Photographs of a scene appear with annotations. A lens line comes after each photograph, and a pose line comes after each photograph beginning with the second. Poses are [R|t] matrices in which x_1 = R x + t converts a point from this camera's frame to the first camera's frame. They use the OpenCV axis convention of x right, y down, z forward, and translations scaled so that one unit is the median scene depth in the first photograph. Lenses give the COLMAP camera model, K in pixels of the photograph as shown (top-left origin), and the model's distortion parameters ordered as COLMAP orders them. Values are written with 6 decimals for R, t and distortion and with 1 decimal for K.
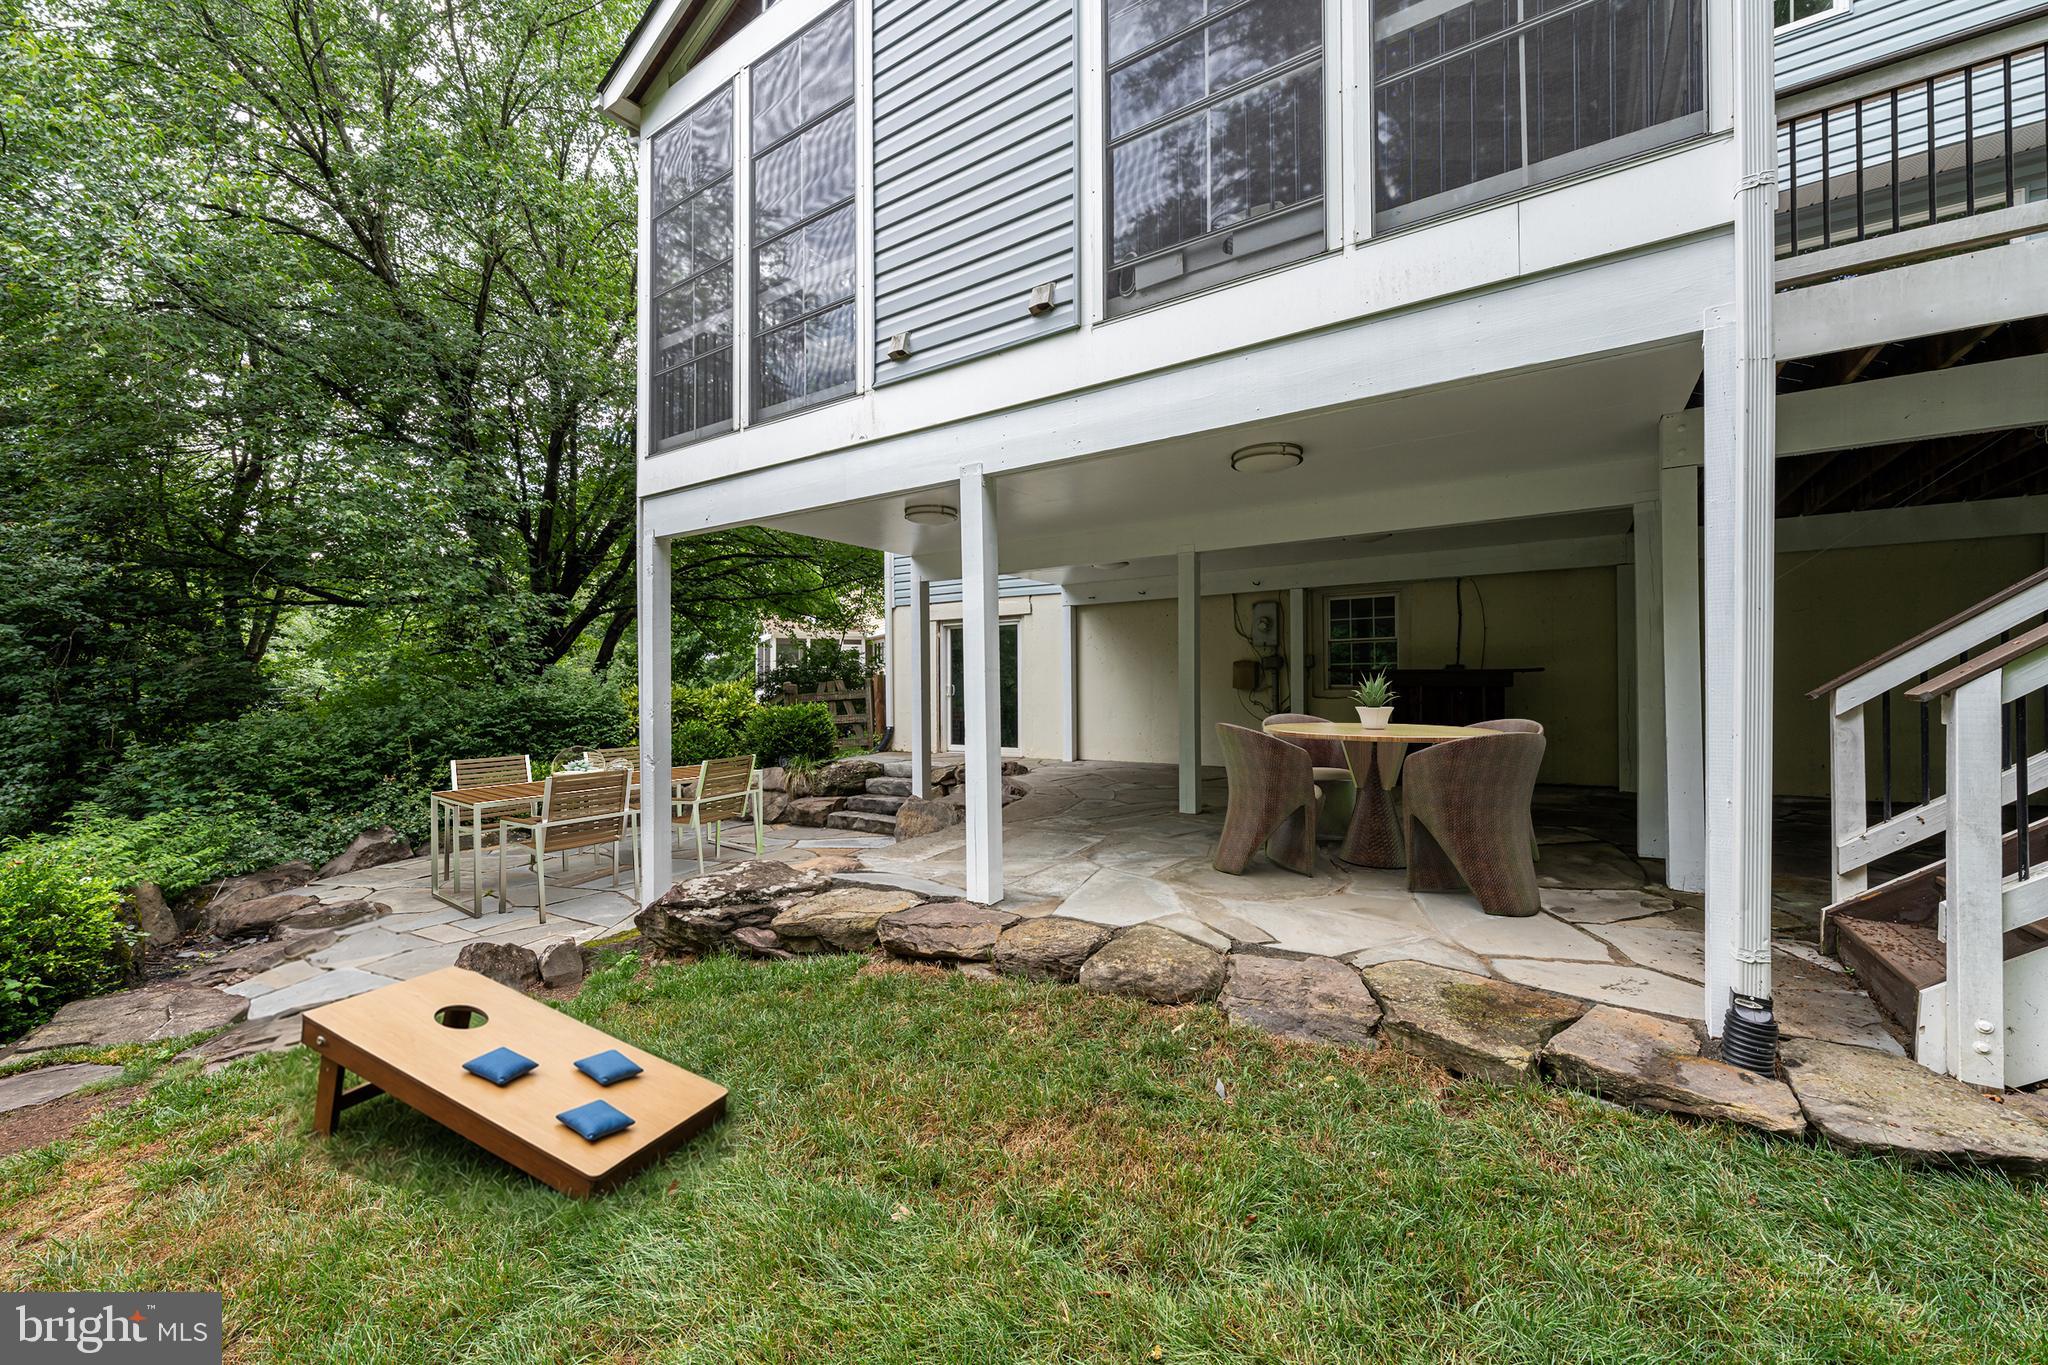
lens RADIAL K [[782.4, 0, 1023.7], [0, 782.4, 688.5], [0, 0, 1]] dist [0.001723, -0.000070]
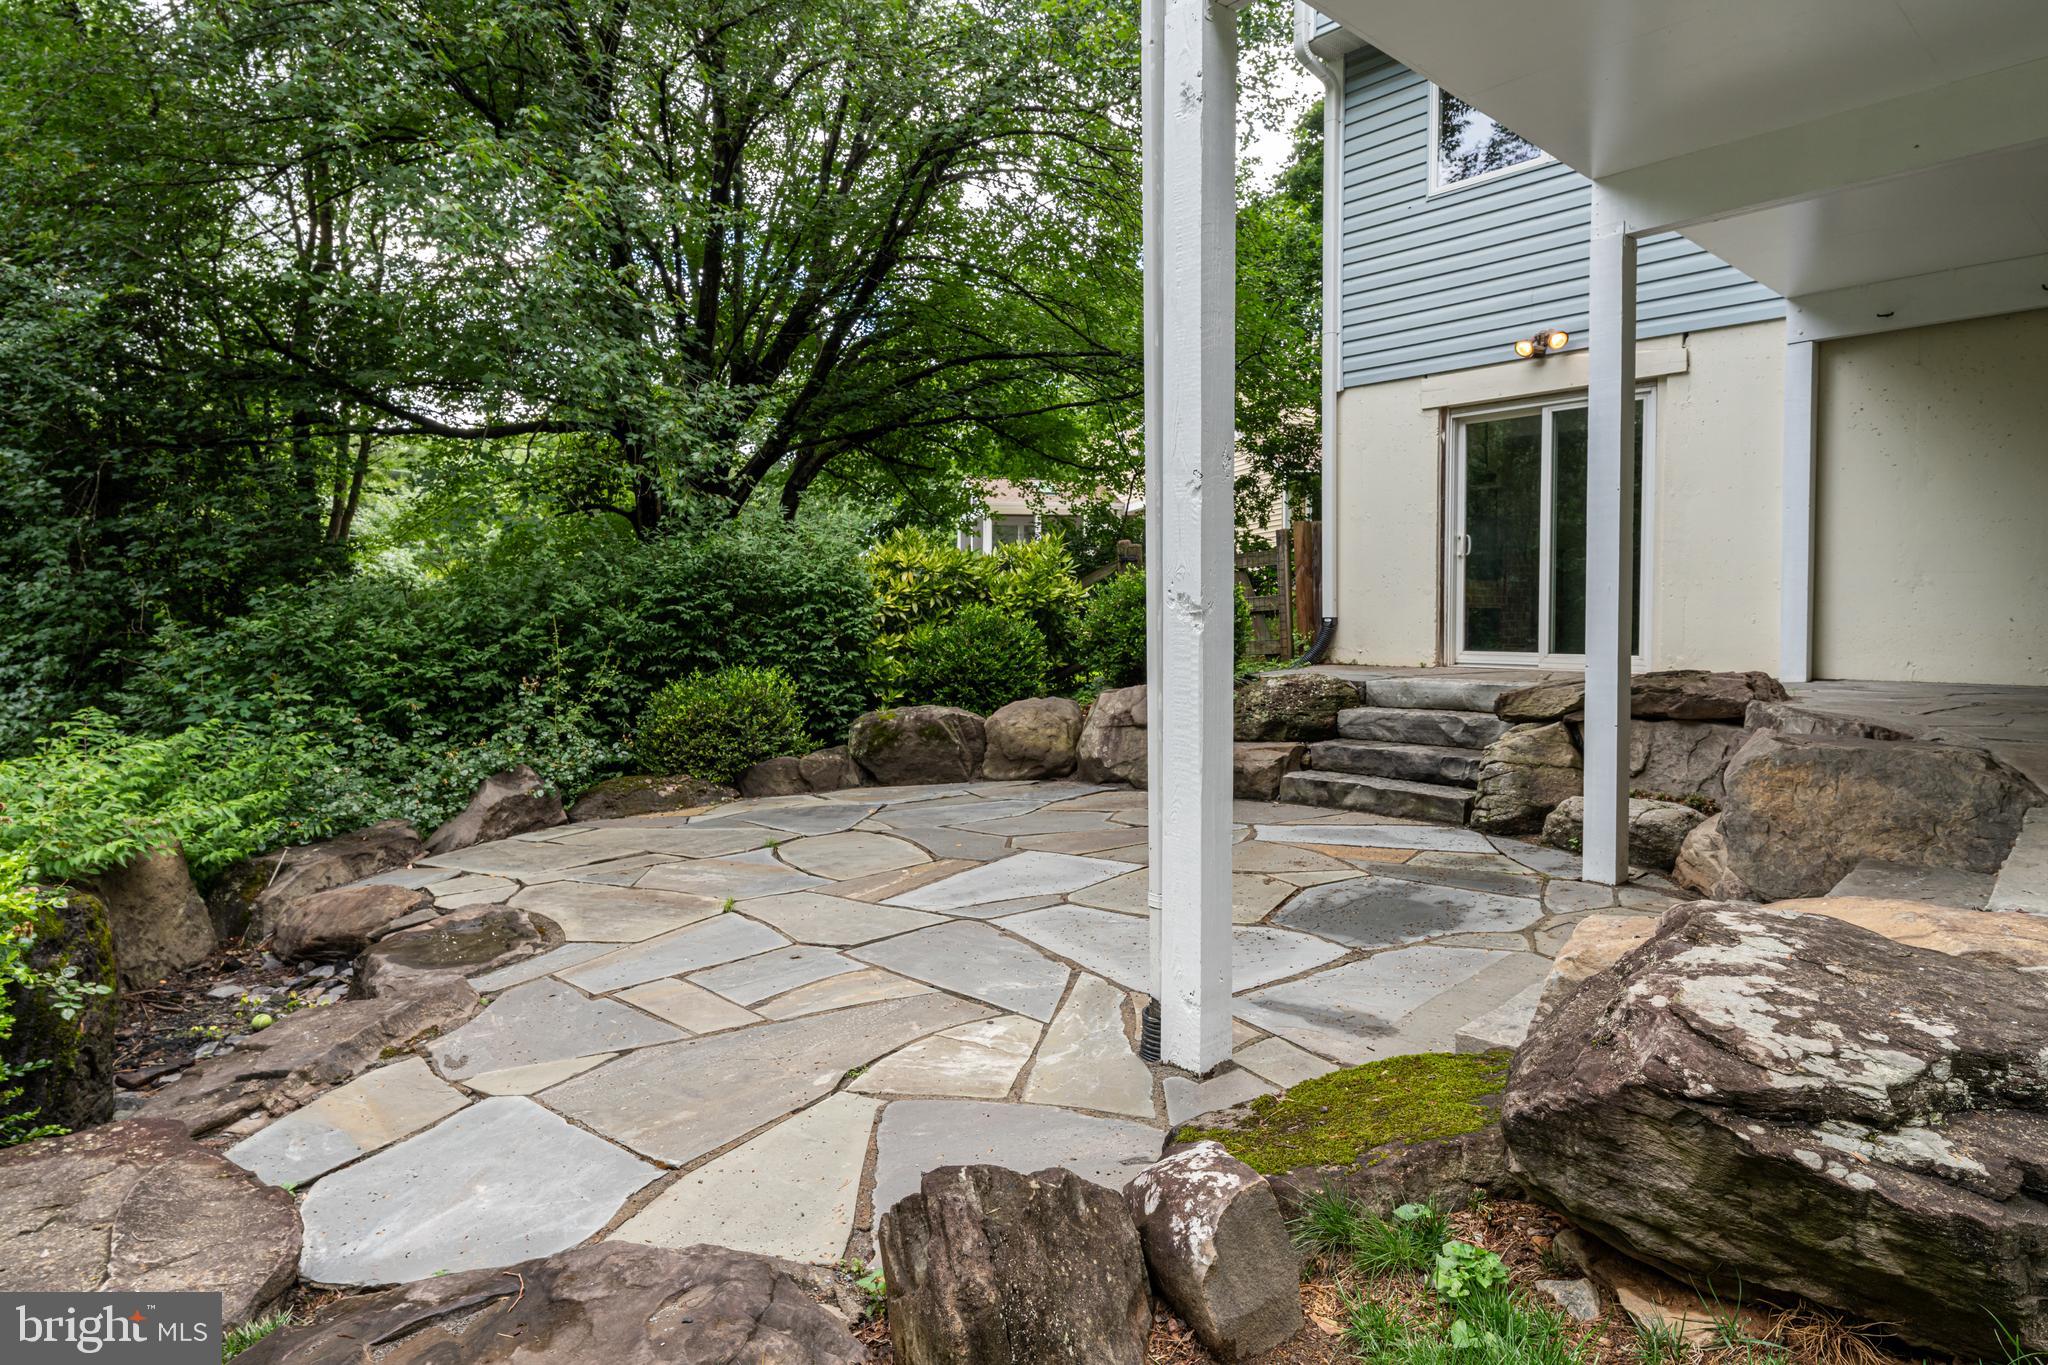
lens RADIAL K [[1129.0, 0, 1025.1], [0, 1129.0, 661.3], [0, 0, 1]] dist [0.016473, -0.000209]
pose [[0.972748, 0.013480, -0.231471, -0.265251], [-0.002393, 0.998839, 0.048113, 0.057224], [0.231851, -0.046248, 0.971651, 0.280973]]
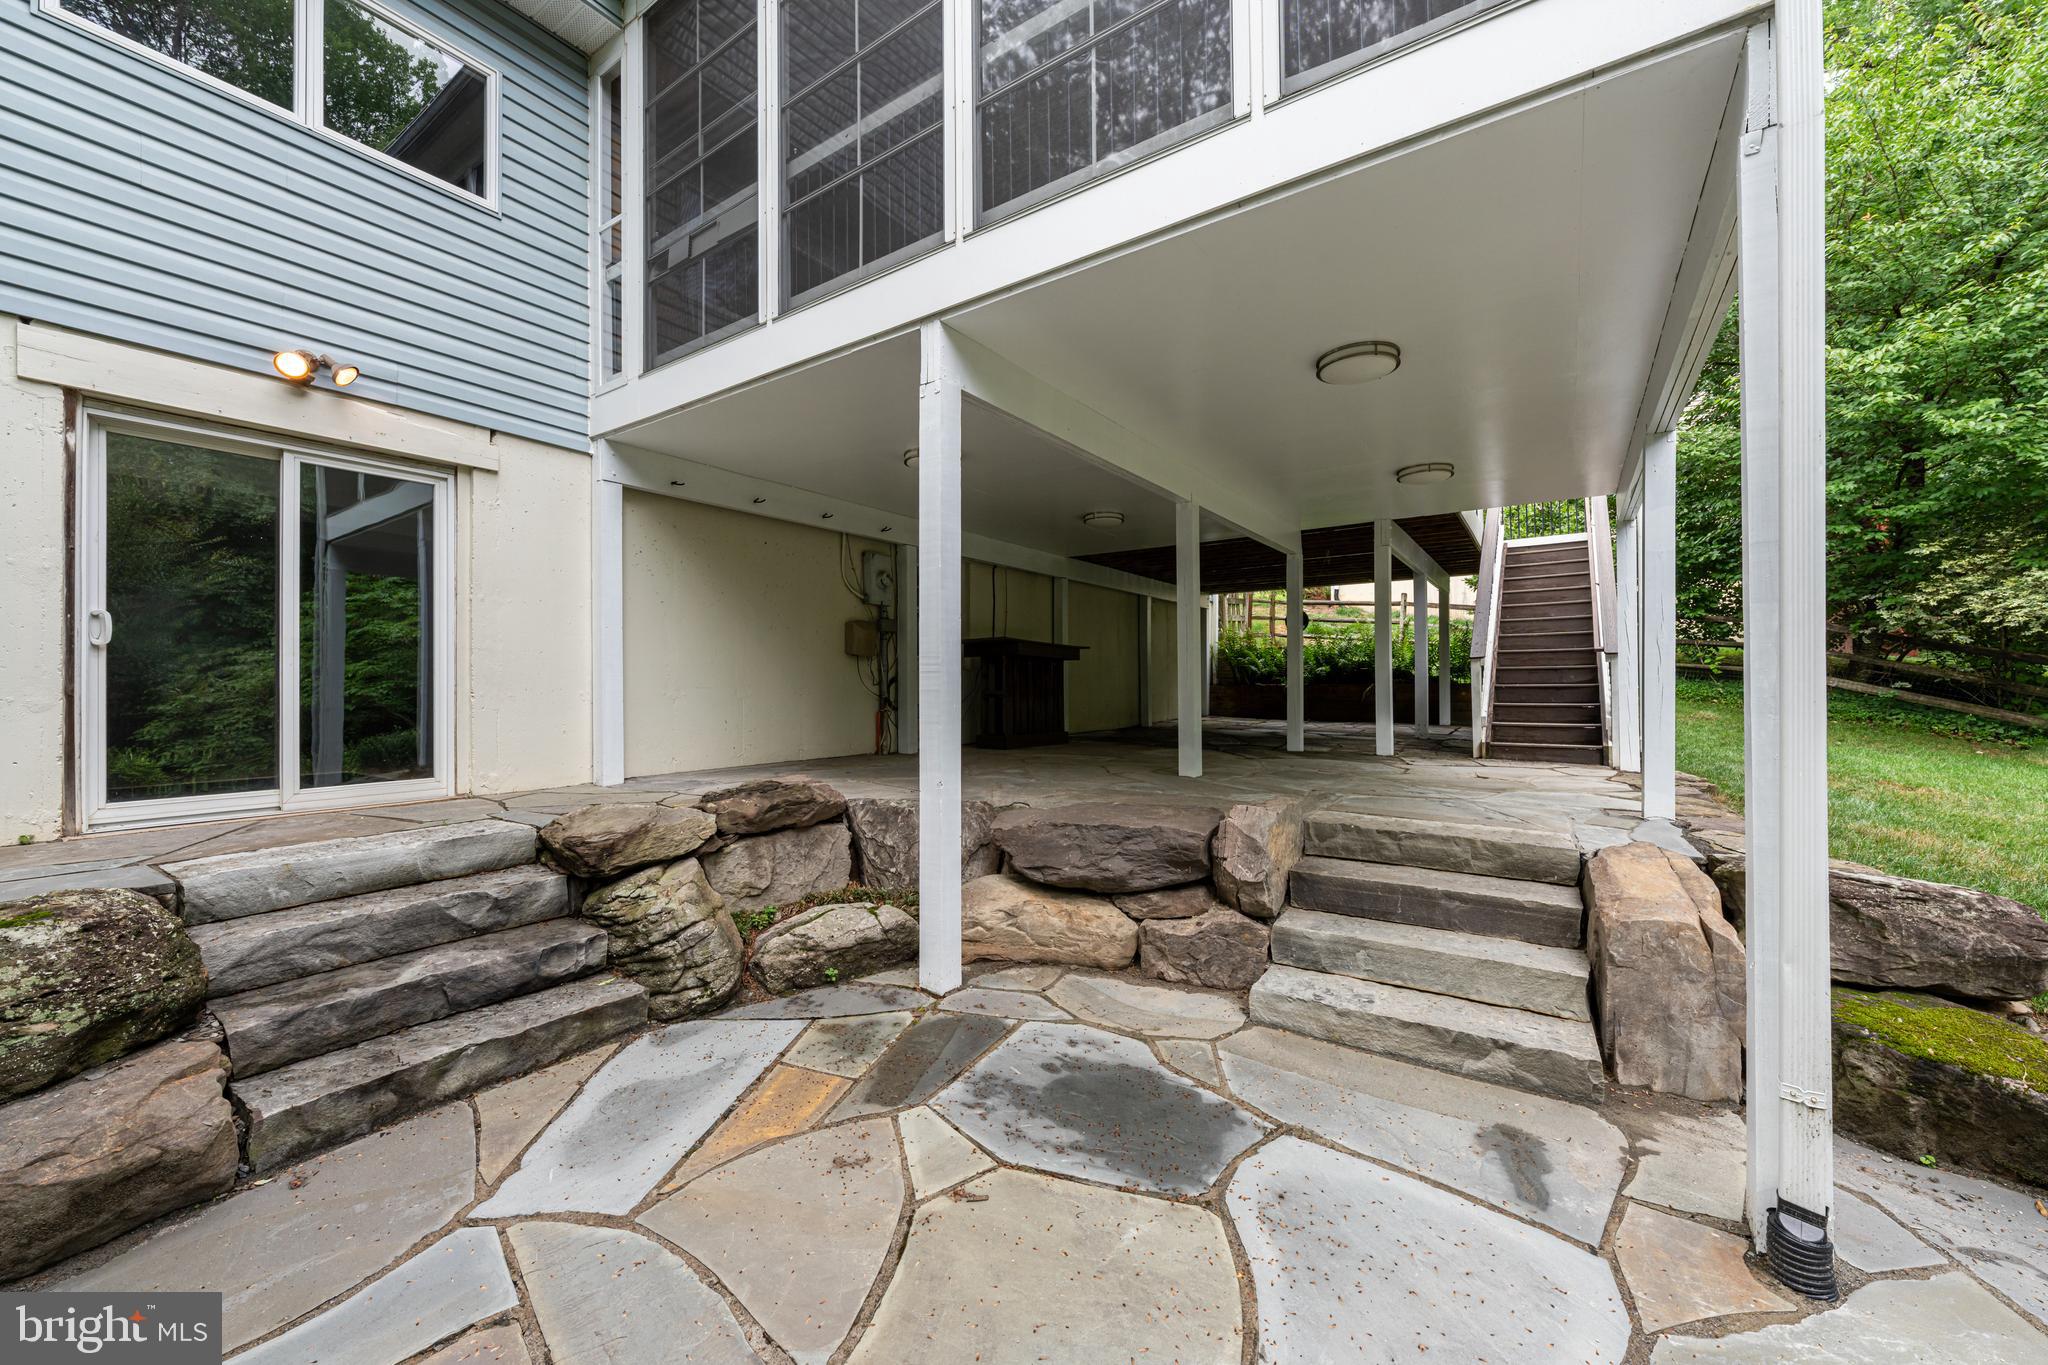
lens RADIAL K [[782.4, 0, 1021.1], [0, 782.4, 679.8], [0, 0, 1]] dist [0.001723, -0.000070]
pose [[0.026950, 0.016916, 0.999494, -0.520519], [0.007453, 0.999826, -0.017123, 0.040392], [-0.999609, 0.007911, 0.026819, 0.835769]]
